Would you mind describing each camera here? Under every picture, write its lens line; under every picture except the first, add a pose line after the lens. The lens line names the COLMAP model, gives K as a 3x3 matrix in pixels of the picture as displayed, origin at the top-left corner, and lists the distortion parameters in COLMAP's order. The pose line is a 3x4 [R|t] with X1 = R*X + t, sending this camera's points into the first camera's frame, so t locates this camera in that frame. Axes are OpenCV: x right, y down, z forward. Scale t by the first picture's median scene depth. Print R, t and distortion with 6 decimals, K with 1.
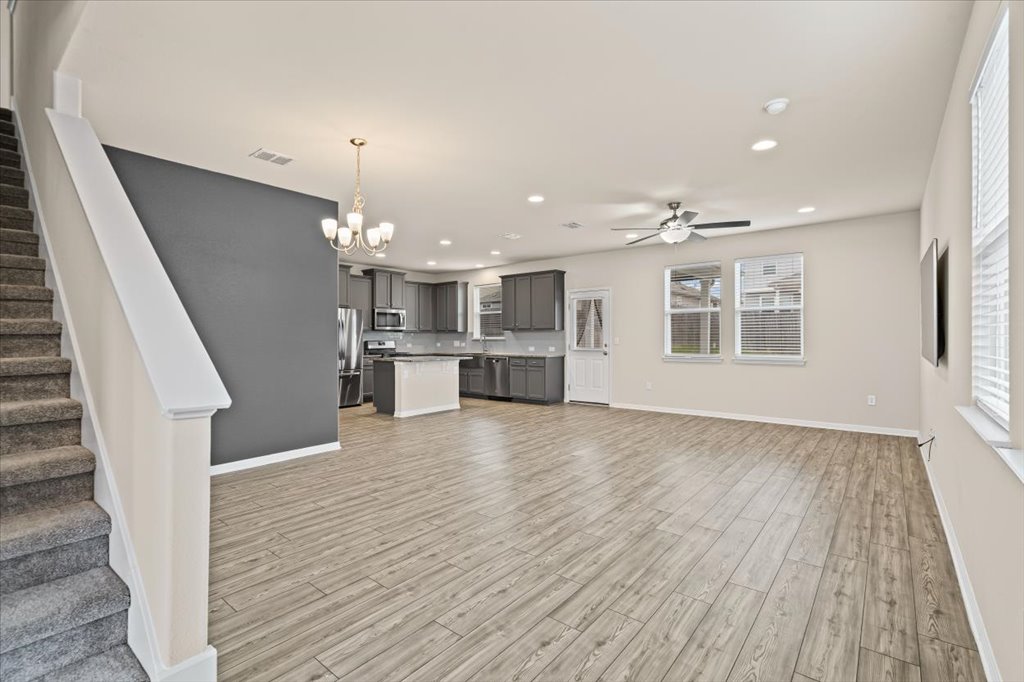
lens RADIAL K [[467.7, 0, 506.7], [0, 467.7, 335.8], [0, 0, 1]] dist [0.000844, -0.000472]
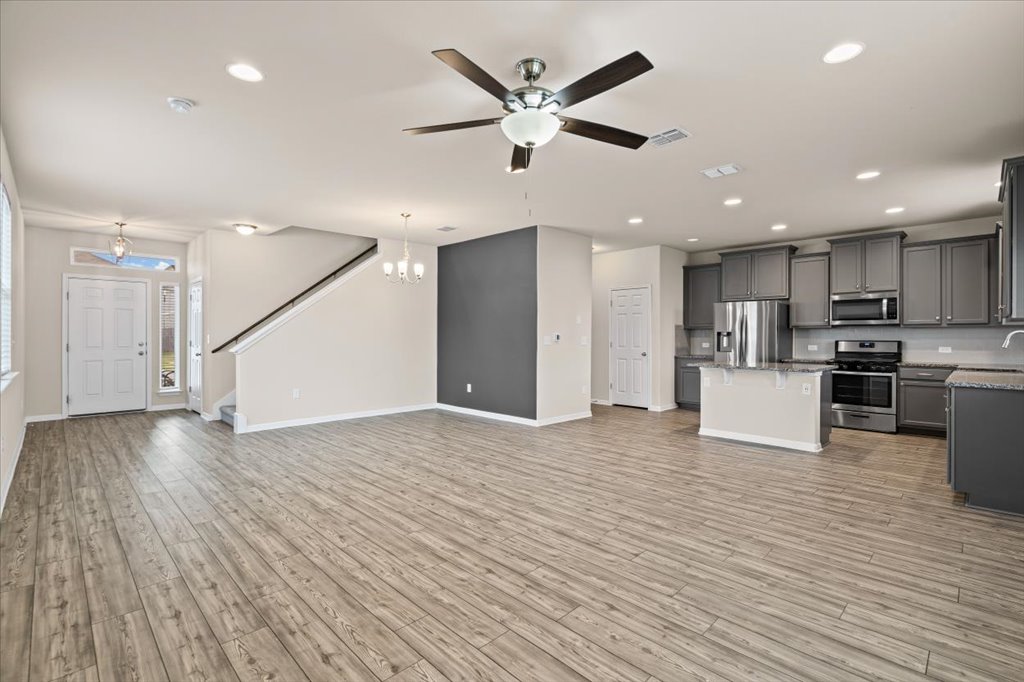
lens RADIAL K [[467.7, 0, 505.6], [0, 467.7, 335.5], [0, 0, 1]] dist [0.000844, -0.000472]
pose [[-0.112944, 0.001858, -0.993600, 0.501067], [0.002677, 0.999995, 0.001565, 0.000397], [0.993598, -0.002483, -0.112948, 0.607513]]
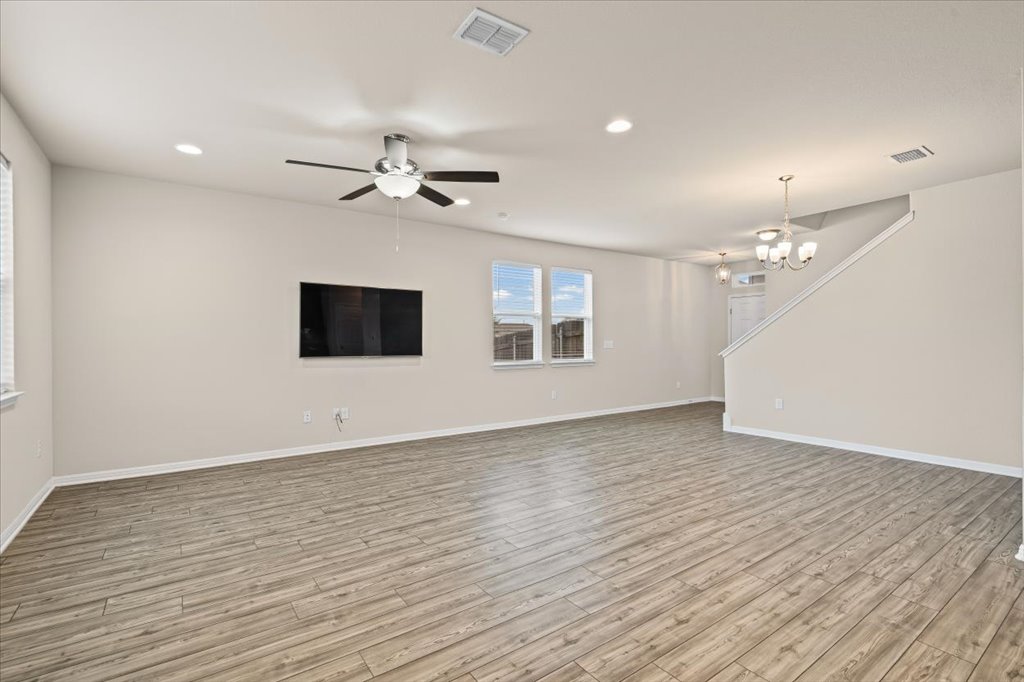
lens RADIAL K [[467.7, 0, 506.7], [0, 467.7, 341.3], [0, 0, 1]] dist [0.000844, -0.000472]
pose [[-0.964099, 0.007691, 0.265433, 0.023460], [0.006255, 0.999961, -0.006252, 0.004081], [-0.265471, -0.004368, -0.964109, 0.937821]]
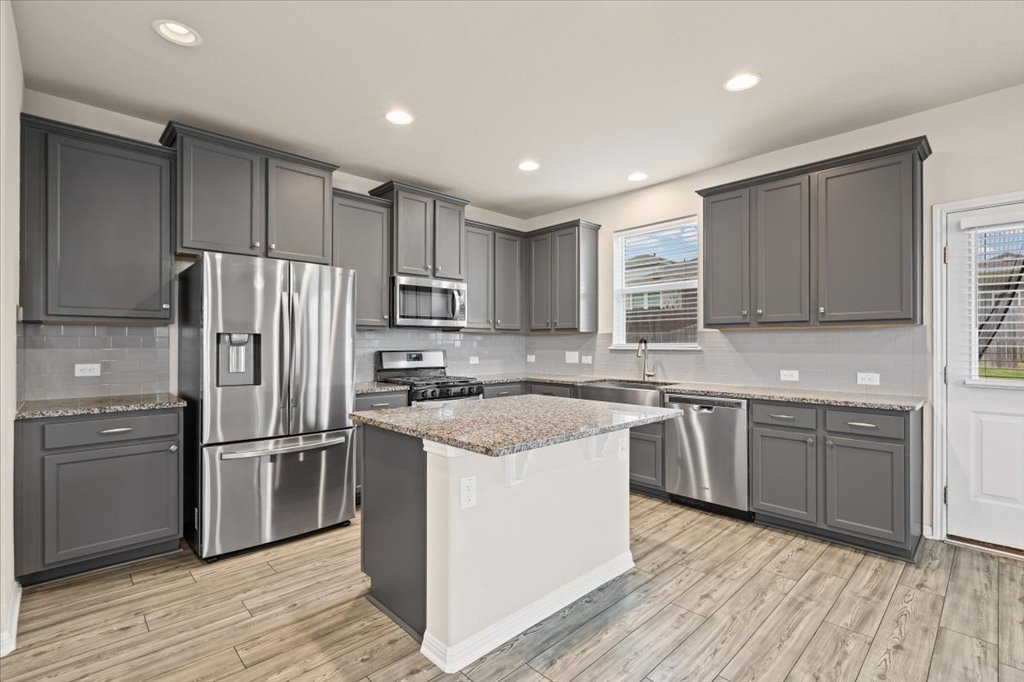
lens RADIAL K [[467.7, 0, 509.7], [0, 467.7, 343.7], [0, 0, 1]] dist [0.000844, -0.000472]
pose [[0.992664, 0.005411, -0.120785, -0.132272], [-0.004928, 0.999979, 0.004291, 0.001389], [0.120805, -0.003664, 0.992669, 0.610596]]
